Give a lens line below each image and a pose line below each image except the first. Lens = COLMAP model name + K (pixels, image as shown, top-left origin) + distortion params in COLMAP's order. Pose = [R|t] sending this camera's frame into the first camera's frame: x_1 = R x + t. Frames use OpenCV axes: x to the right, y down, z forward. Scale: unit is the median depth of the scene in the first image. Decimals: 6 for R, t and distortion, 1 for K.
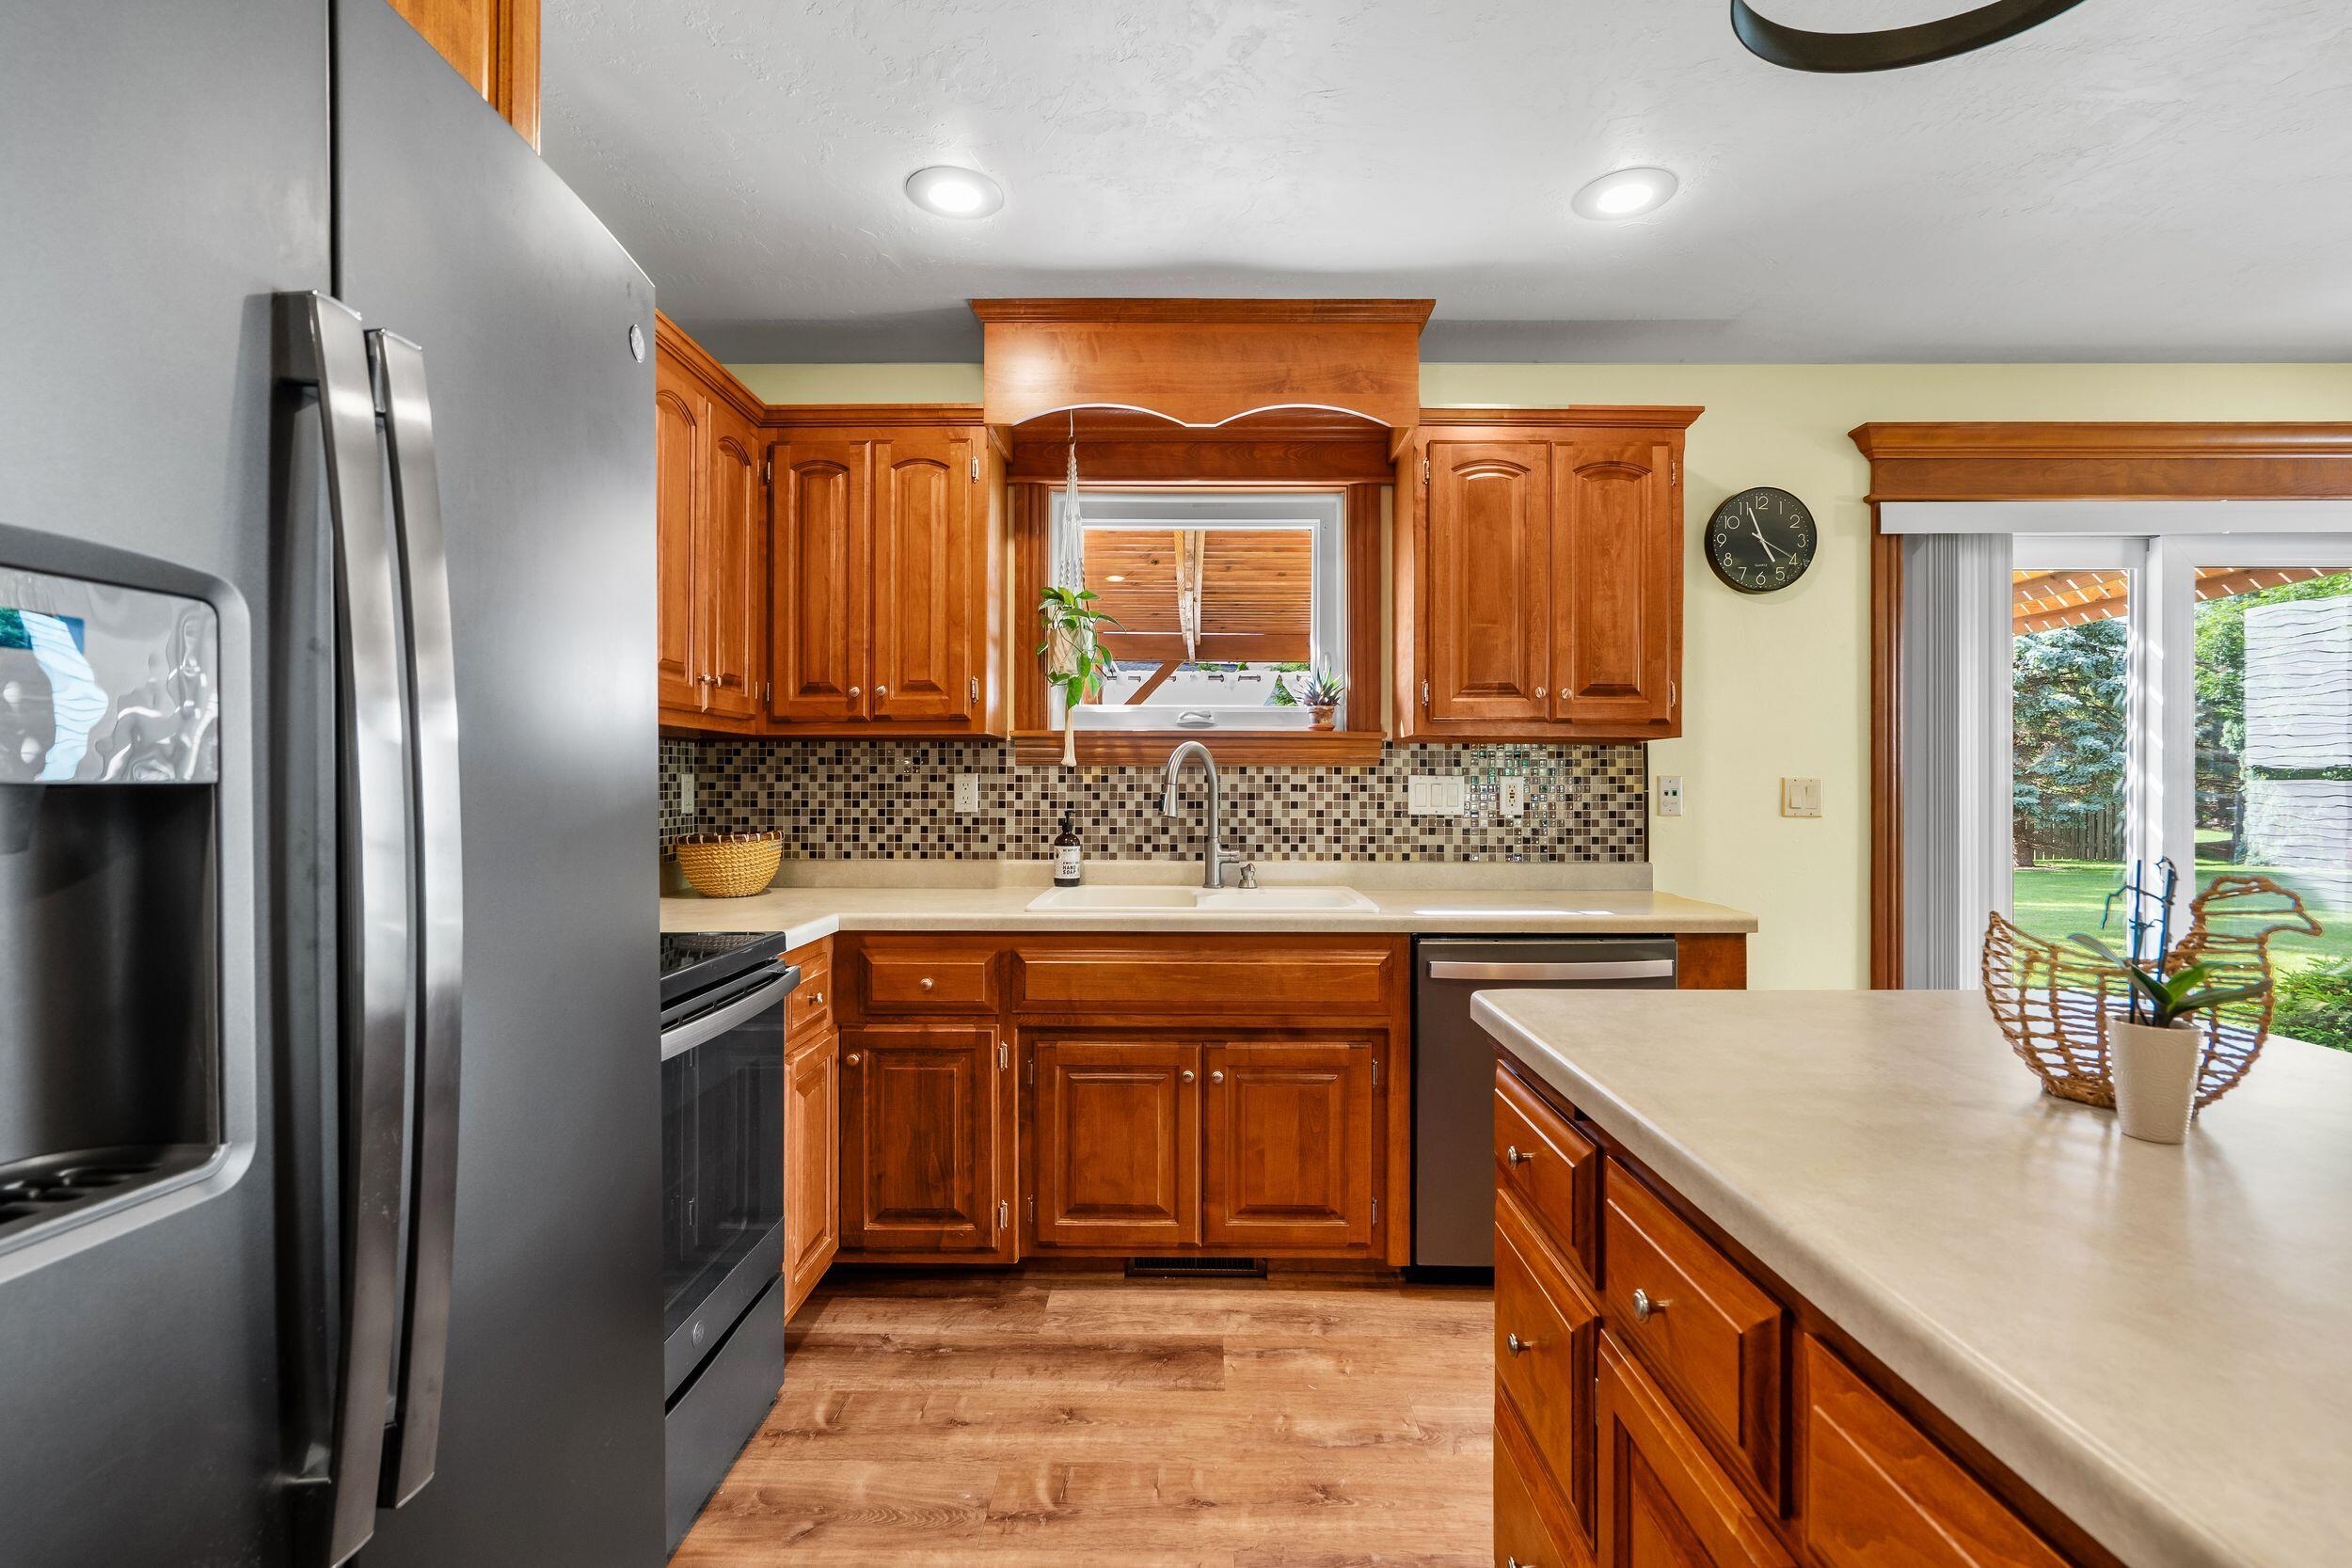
lens RADIAL K [[1086.6, 0, 1180.5], [0, 1086.6, 779.7], [0, 0, 1]] dist [-0.005027, -0.000259]
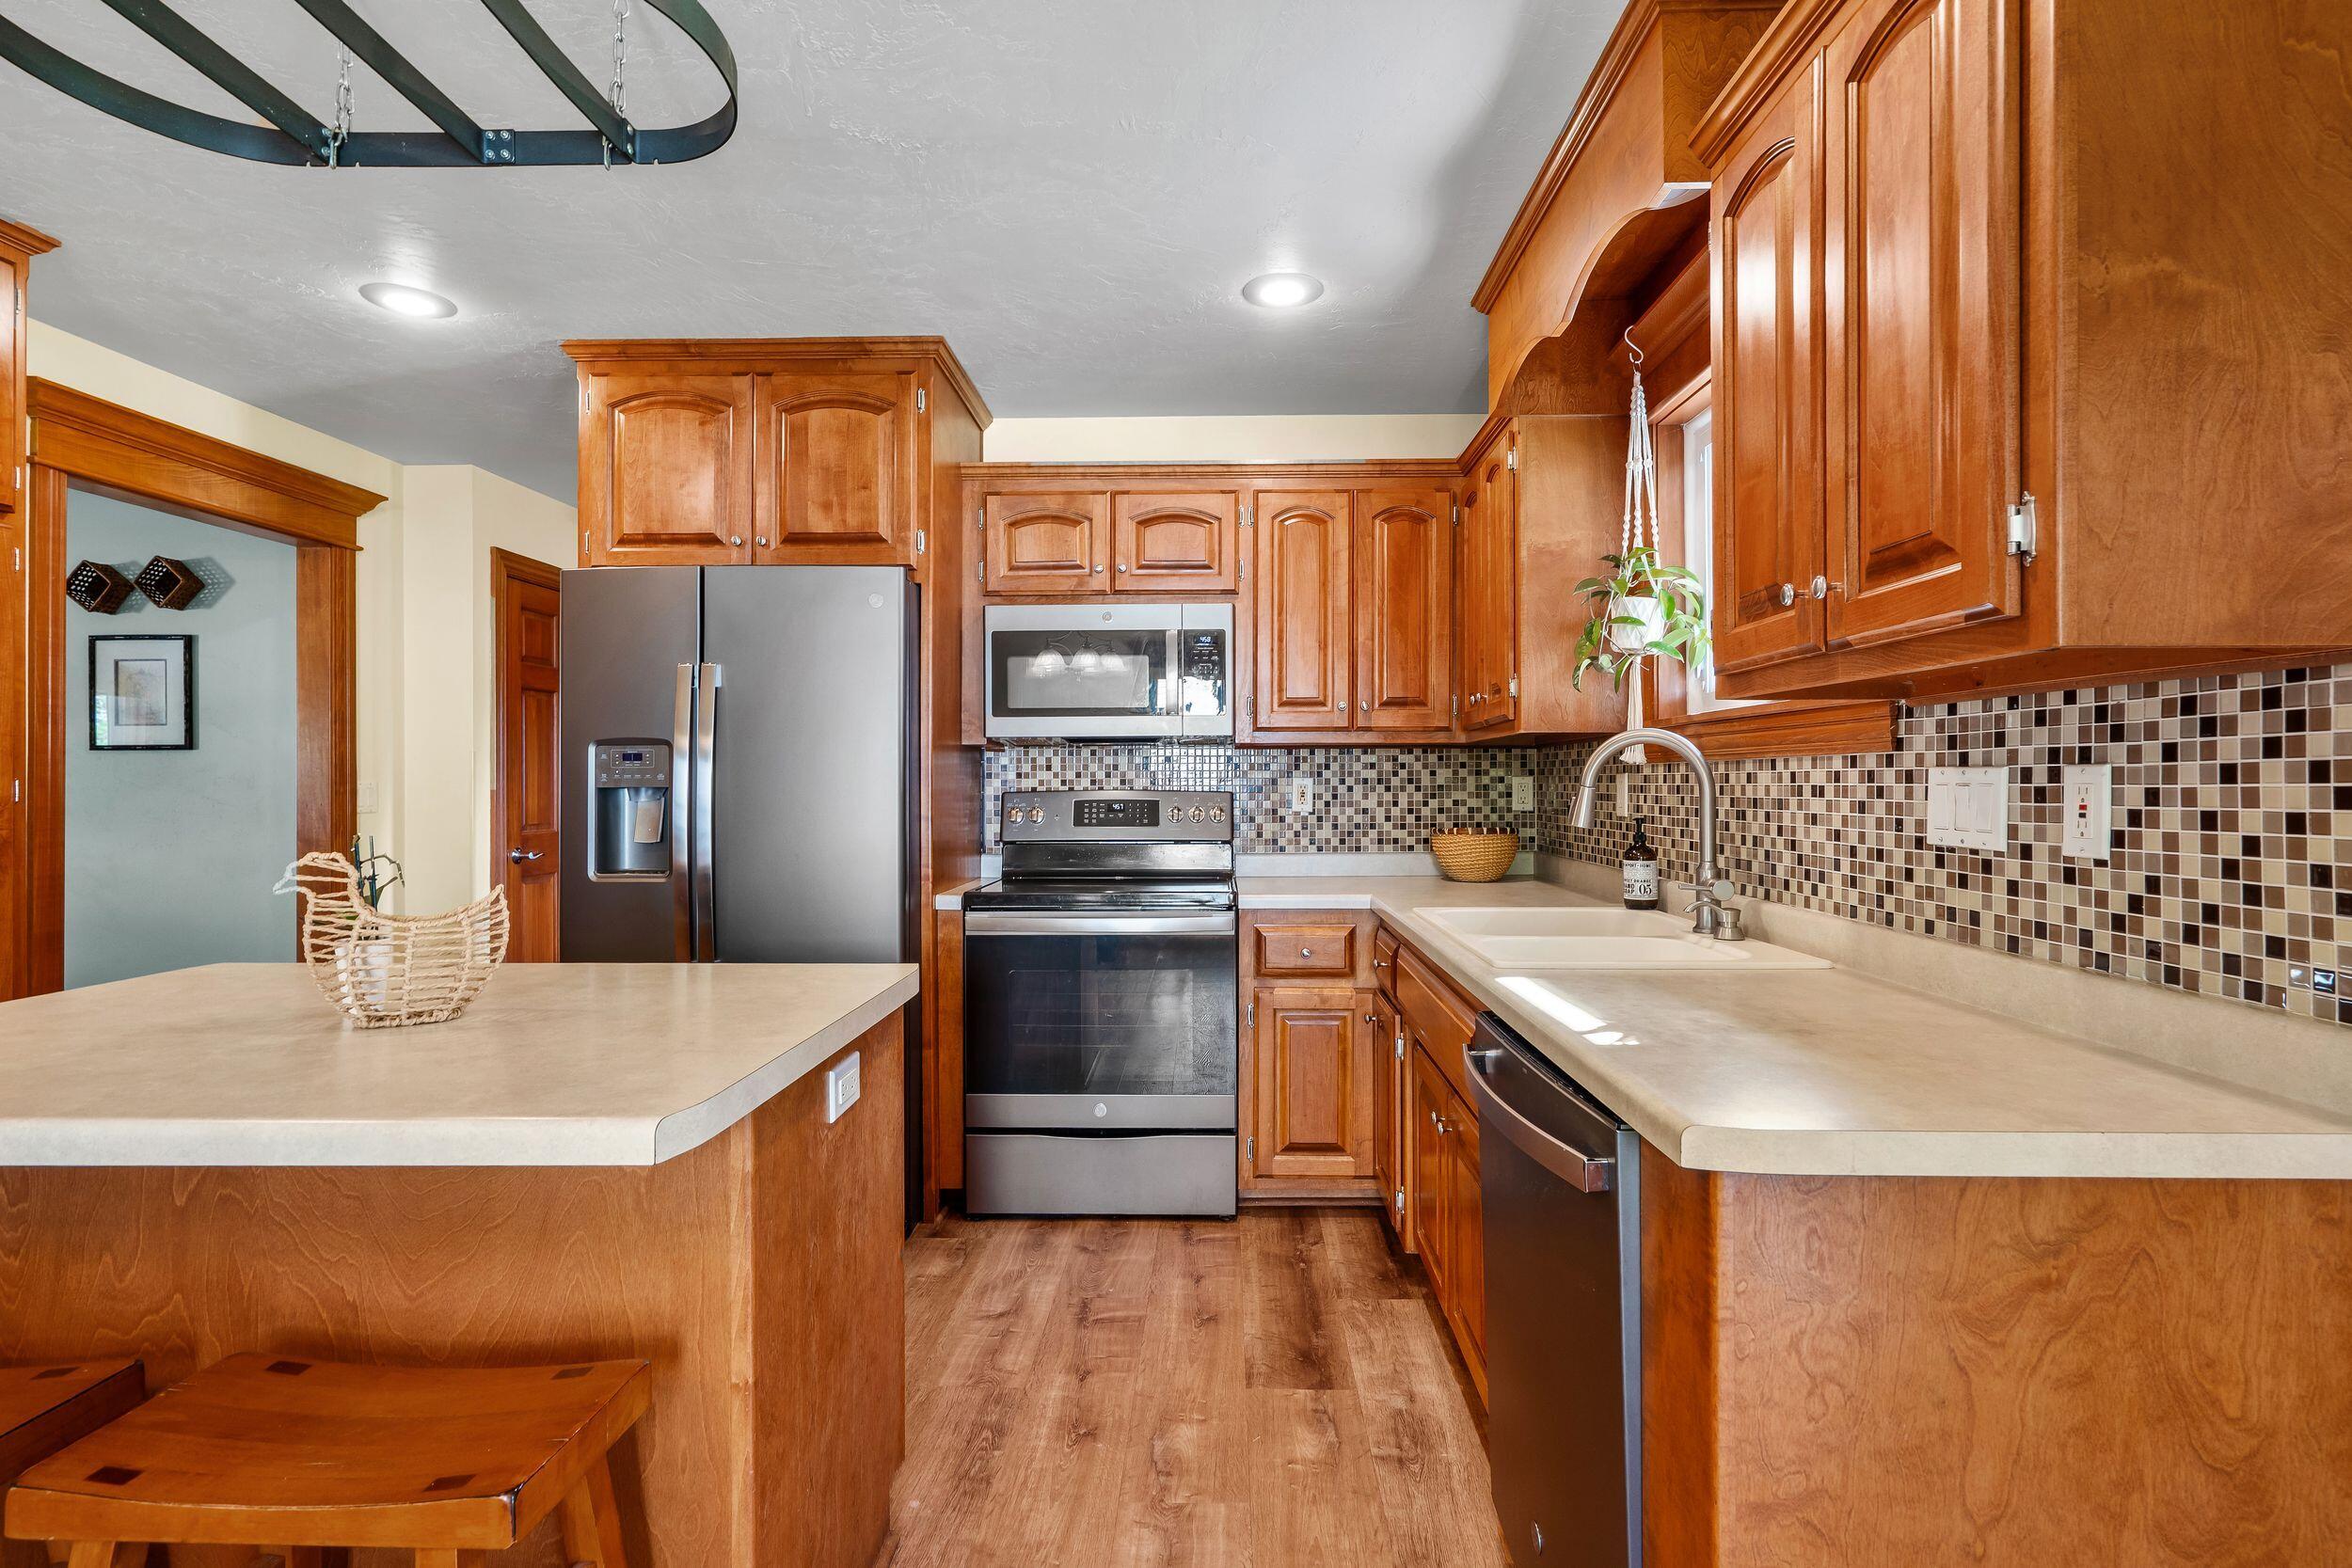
lens RADIAL K [[1132.1, 0, 1193.9], [0, 1132.1, 779.7], [0, 0, 1]] dist [-0.000180, -0.000026]
pose [[-0.015846, -0.005588, -0.999859, 0.746450], [0.005051, 0.999971, -0.005669, 0.003043], [0.999862, -0.005140, -0.015817, 0.662031]]
